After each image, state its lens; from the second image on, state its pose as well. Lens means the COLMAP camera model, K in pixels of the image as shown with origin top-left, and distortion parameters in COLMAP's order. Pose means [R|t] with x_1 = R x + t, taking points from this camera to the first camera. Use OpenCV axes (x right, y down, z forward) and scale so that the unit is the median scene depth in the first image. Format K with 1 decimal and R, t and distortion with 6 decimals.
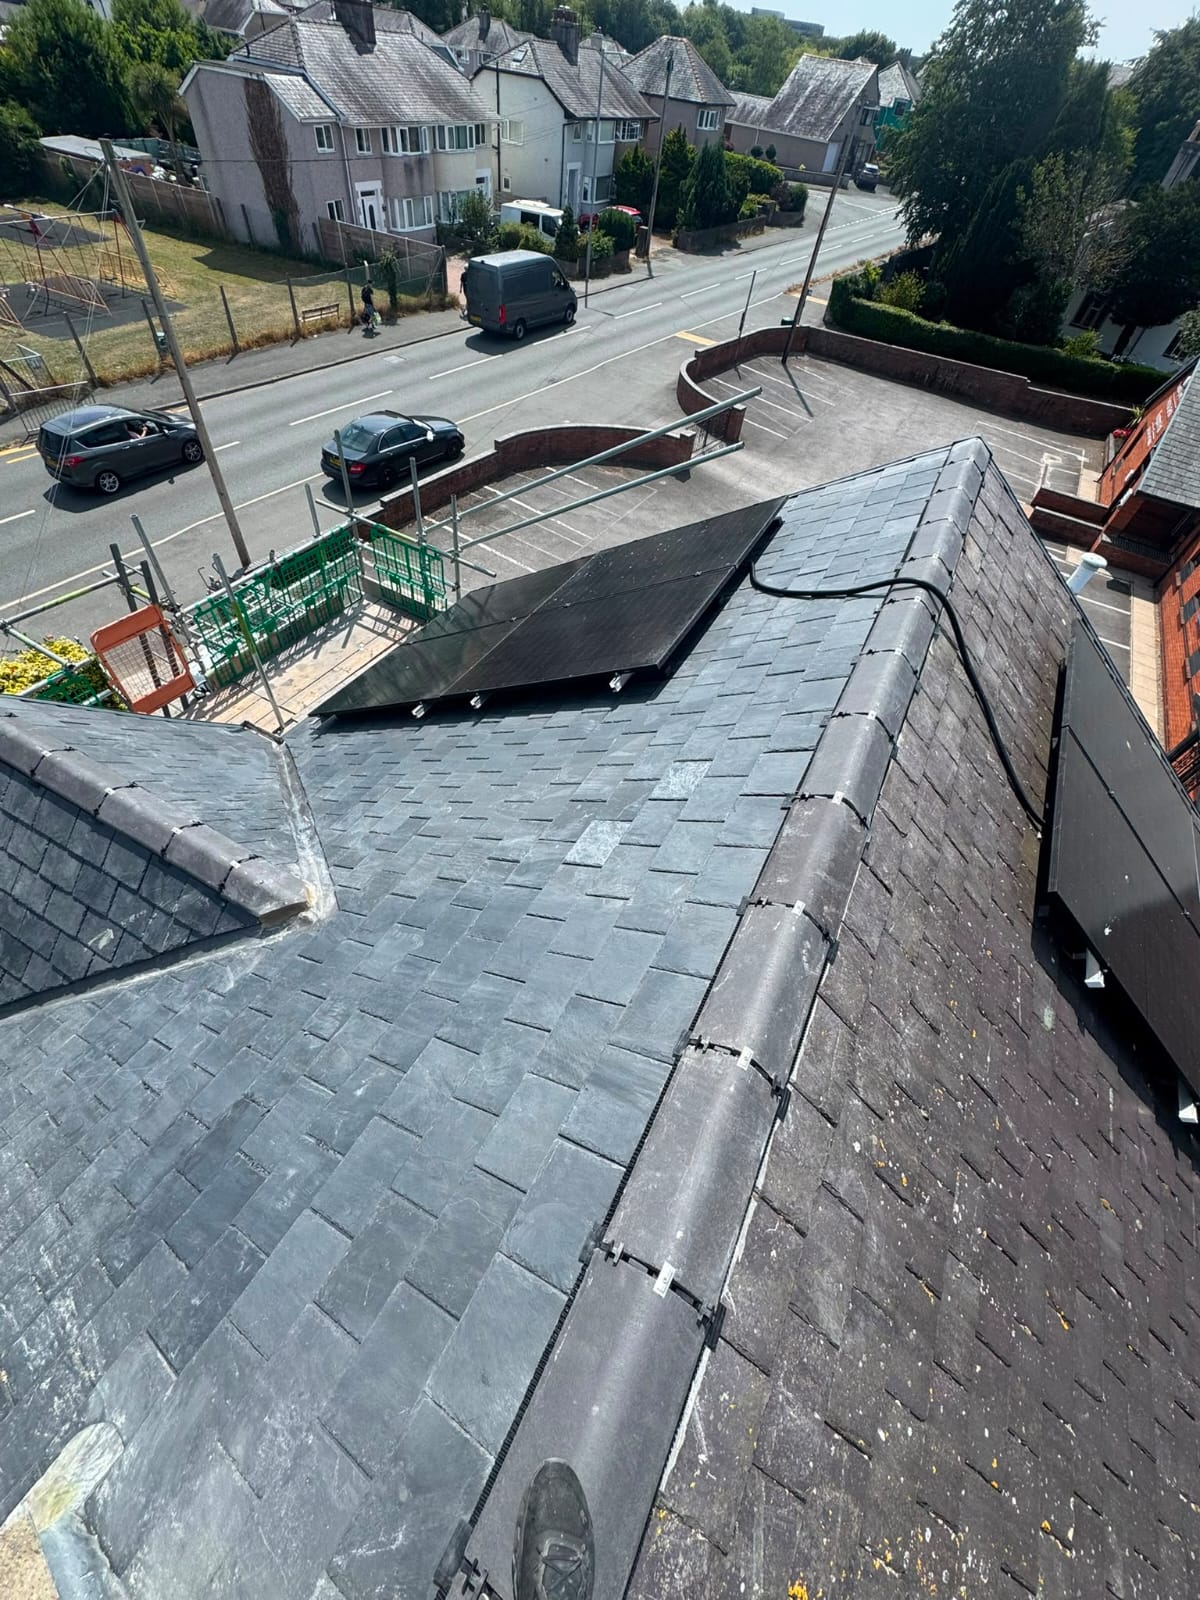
lens RADIAL K [[637.7, 0, 598.9], [0, 637.7, 798.5], [0, 0, 1]] dist [-0.002941, 0.000258]
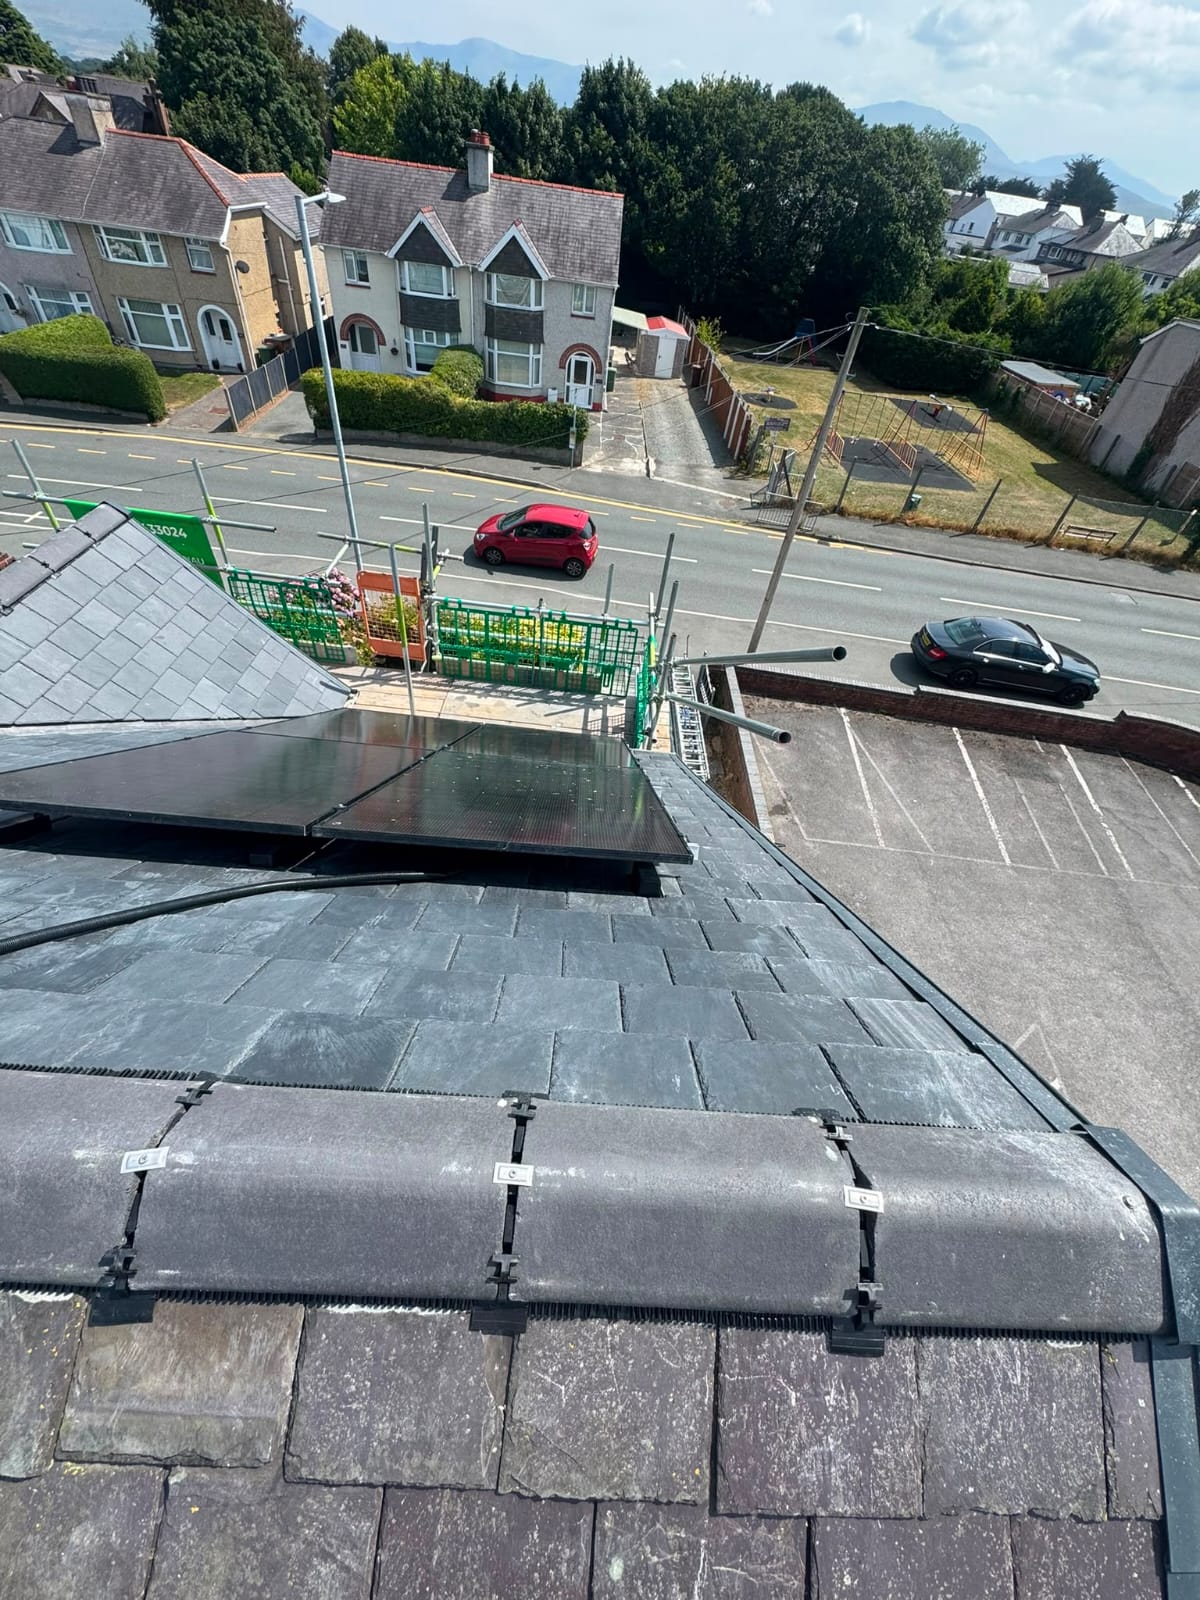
lens RADIAL K [[637.7, 0, 599.5], [0, 637.7, 795.5], [0, 0, 1]] dist [-0.002941, 0.000258]
pose [[0.450223, 0.588498, -0.671543, 0.661348], [-0.723830, 0.680920, 0.111437, -0.628815], [0.522847, 0.435911, 0.732538, 0.797952]]
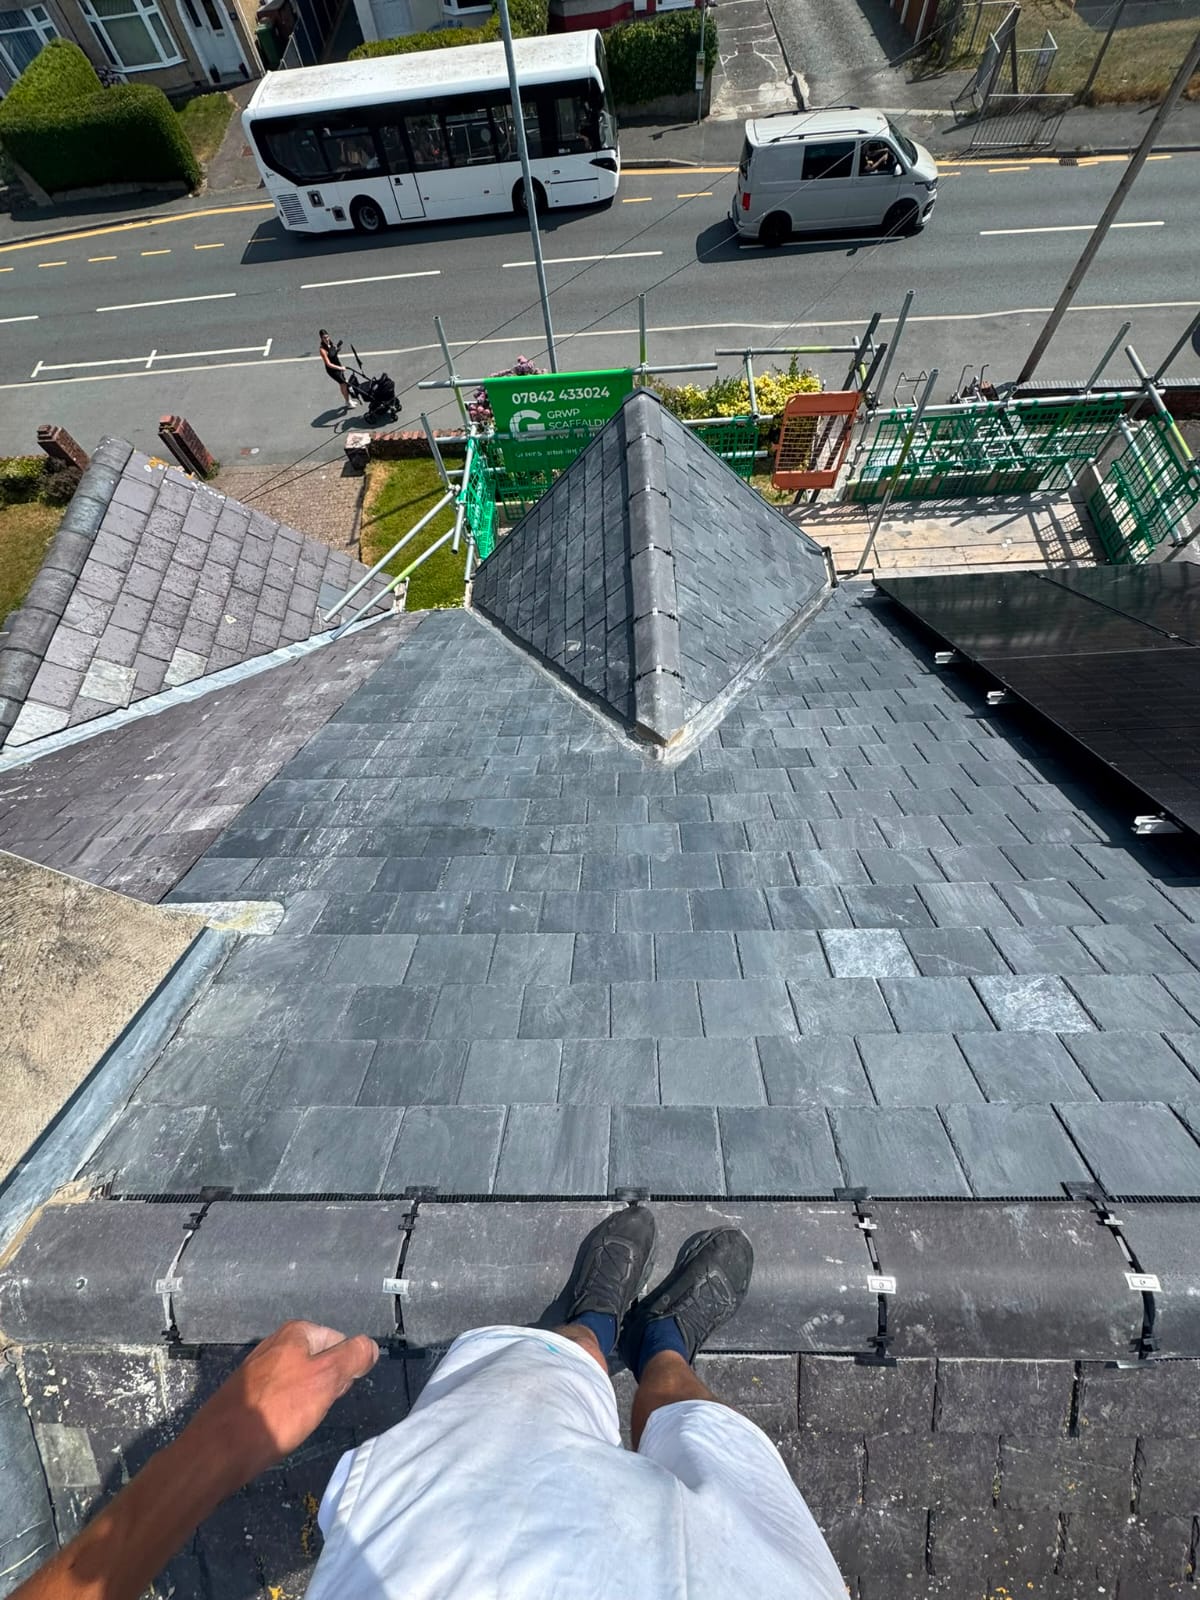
lens RADIAL K [[637.7, 0, 600.4], [0, 637.7, 797.3], [0, 0, 1]] dist [-0.002941, 0.000258]
pose [[0.468773, 0.734310, -0.490958, 0.057947], [-0.589988, 0.673938, 0.444659, -0.140630], [0.657393, 0.081216, 0.749158, 0.117727]]
